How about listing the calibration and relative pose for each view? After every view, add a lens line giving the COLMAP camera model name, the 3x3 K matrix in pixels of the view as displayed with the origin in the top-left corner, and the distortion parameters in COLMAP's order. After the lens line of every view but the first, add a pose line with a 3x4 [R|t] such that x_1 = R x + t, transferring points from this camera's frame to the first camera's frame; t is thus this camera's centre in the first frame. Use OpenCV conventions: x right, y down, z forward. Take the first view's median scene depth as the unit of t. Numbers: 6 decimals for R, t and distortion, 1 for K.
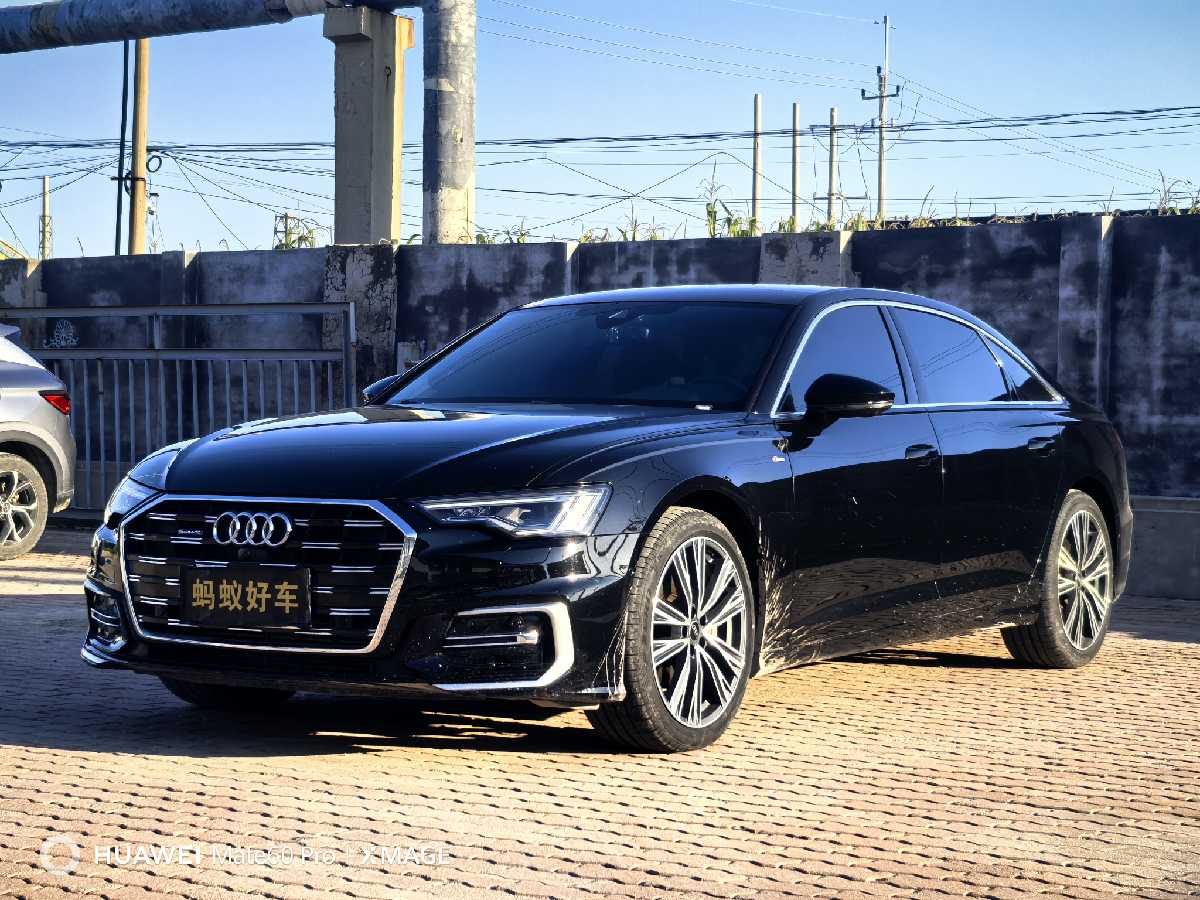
lens RADIAL K [[2460.1, 0, 600.0], [0, 2460.1, 450.0], [0, 0, 1]] dist [0.380208, -2.696528]
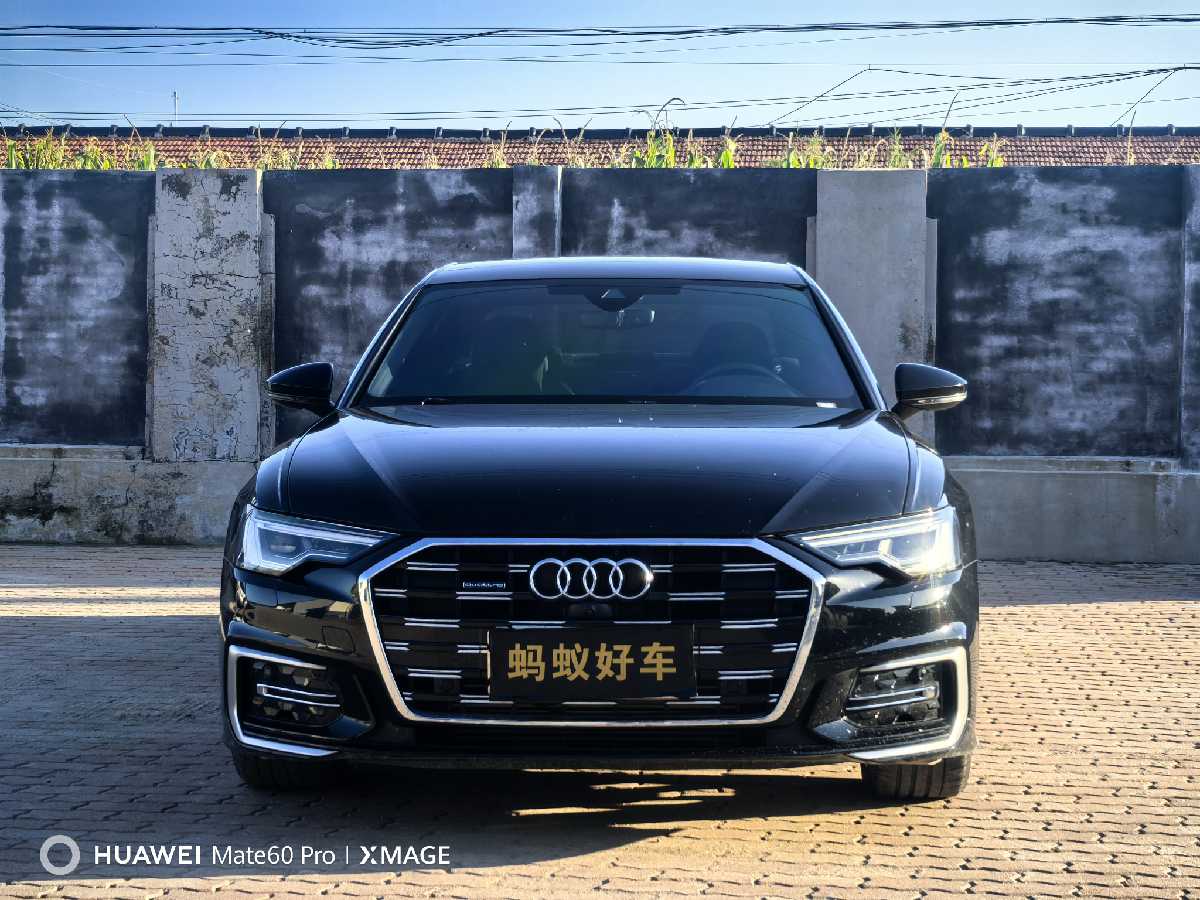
lens RADIAL K [[2460.1, 0, 600.0], [0, 2460.1, 450.0], [0, 0, 1]] dist [0.380208, -2.696528]
pose [[0.862548, -0.032031, 0.504961, -0.526775], [0.013278, 0.999083, 0.040695, -0.041888], [-0.505801, -0.028396, 0.862182, 0.291334]]
